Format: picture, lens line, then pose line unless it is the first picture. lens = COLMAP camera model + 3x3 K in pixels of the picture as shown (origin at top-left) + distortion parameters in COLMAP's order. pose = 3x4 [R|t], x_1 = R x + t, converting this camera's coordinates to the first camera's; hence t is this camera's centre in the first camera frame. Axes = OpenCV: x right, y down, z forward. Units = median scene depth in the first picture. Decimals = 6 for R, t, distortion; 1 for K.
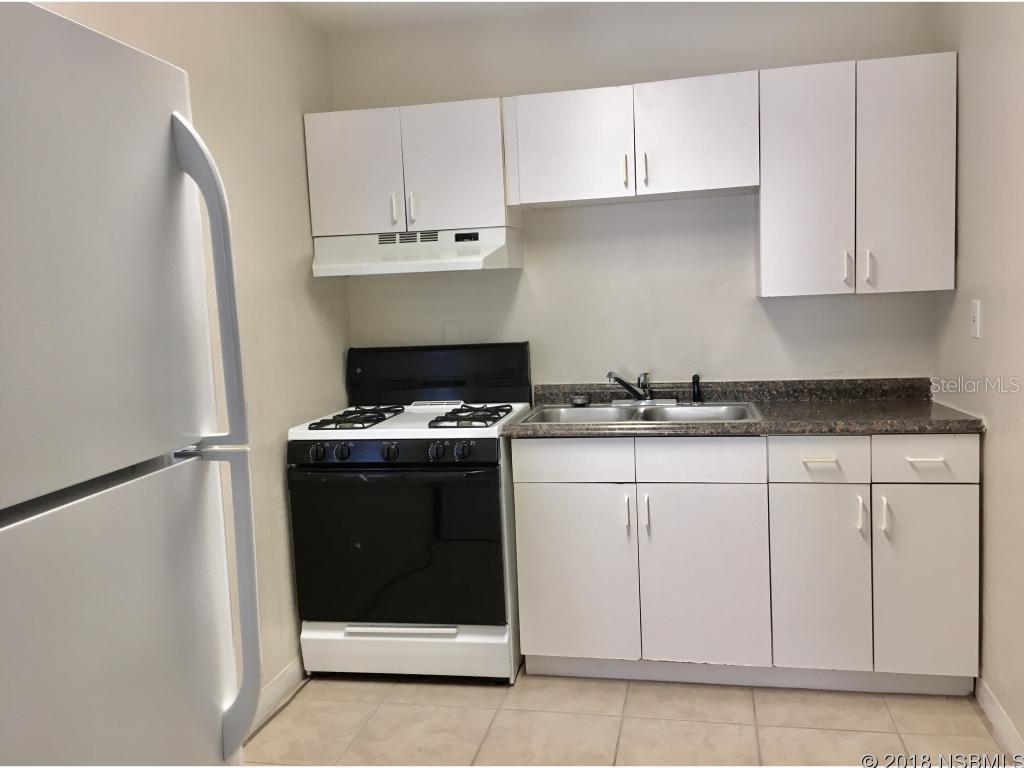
lens RADIAL K [[860.6, 0, 512.0], [0, 860.6, 384.0], [0, 0, 1]] dist [0.053827, -0.089803]
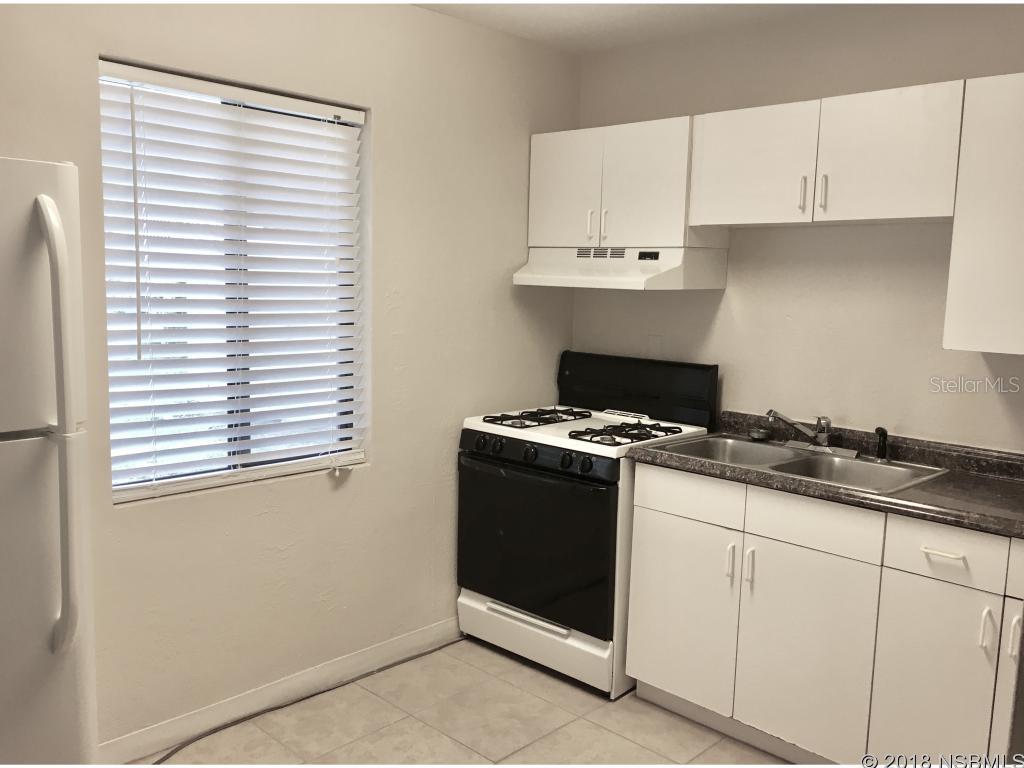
lens RADIAL K [[860.6, 0, 512.0], [0, 860.6, 384.0], [0, 0, 1]] dist [0.053827, -0.089803]
pose [[0.847967, 0.131167, -0.513563, 0.360296], [-0.118821, 0.991279, 0.056987, -0.062595], [0.516559, 0.012699, 0.856157, 0.060515]]
